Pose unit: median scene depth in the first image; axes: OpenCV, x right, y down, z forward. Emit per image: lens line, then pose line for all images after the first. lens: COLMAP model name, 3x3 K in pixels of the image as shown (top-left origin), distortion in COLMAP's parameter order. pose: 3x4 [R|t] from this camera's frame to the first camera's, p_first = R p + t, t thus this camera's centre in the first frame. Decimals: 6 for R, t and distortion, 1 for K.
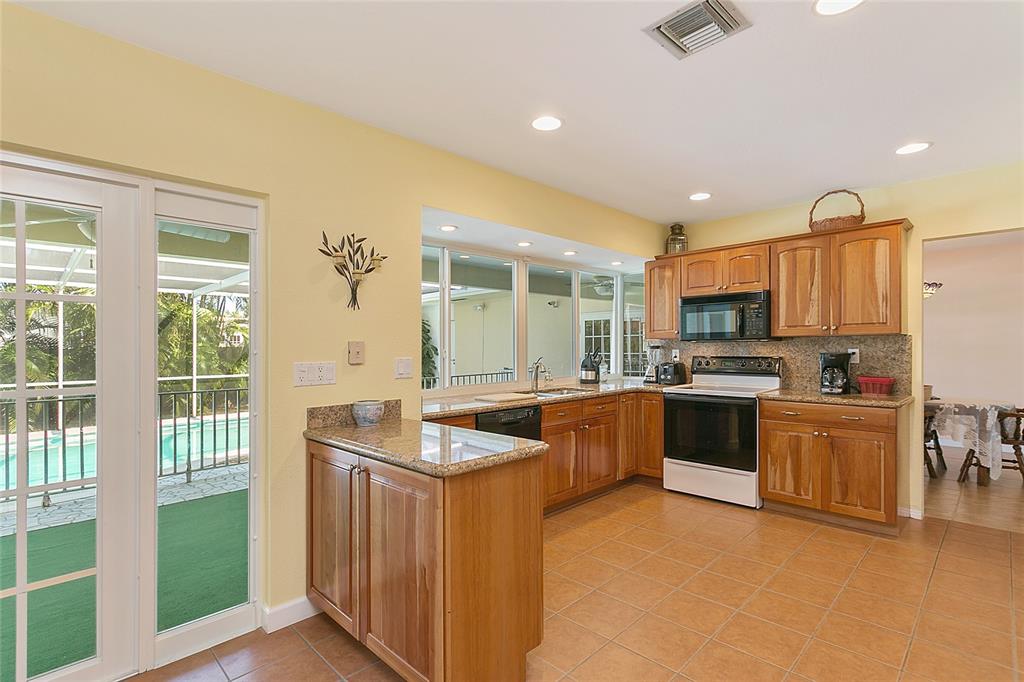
lens RADIAL K [[489.5, 0, 515.7], [0, 489.5, 348.0], [0, 0, 1]] dist [-0.002370, -0.000272]
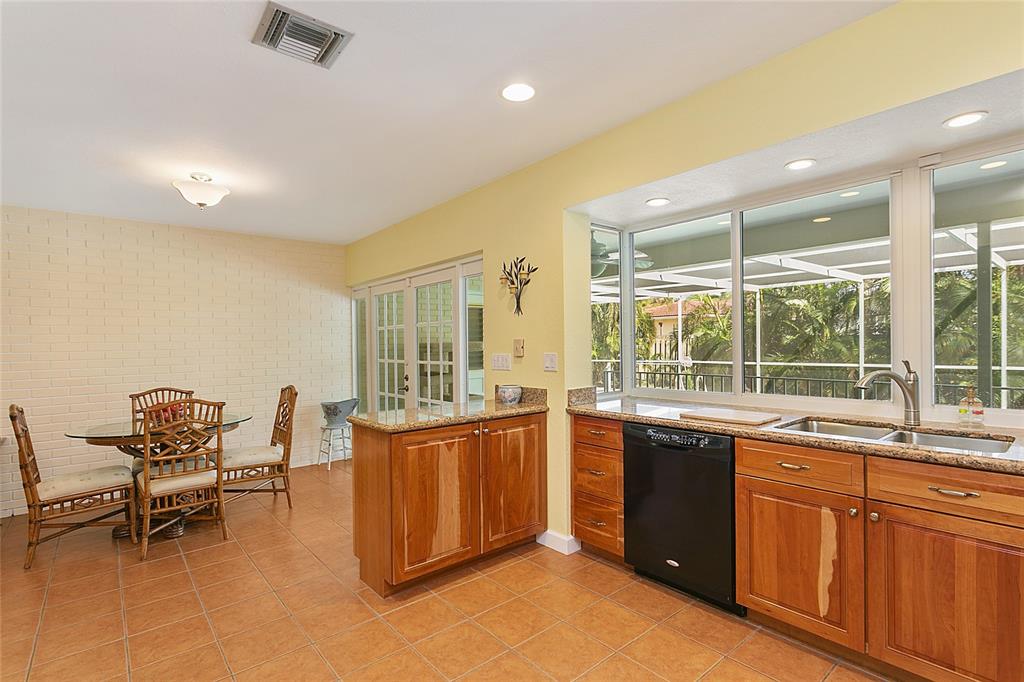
lens RADIAL K [[487.1, 0, 514.3], [0, 487.1, 337.9], [0, 0, 1]] dist [-0.000326, -0.000018]
pose [[-0.076360, 0.002286, -0.997078, 0.686116], [0.015838, 0.999874, 0.001079, -0.013318], [0.996955, -0.015710, -0.076387, 0.767256]]
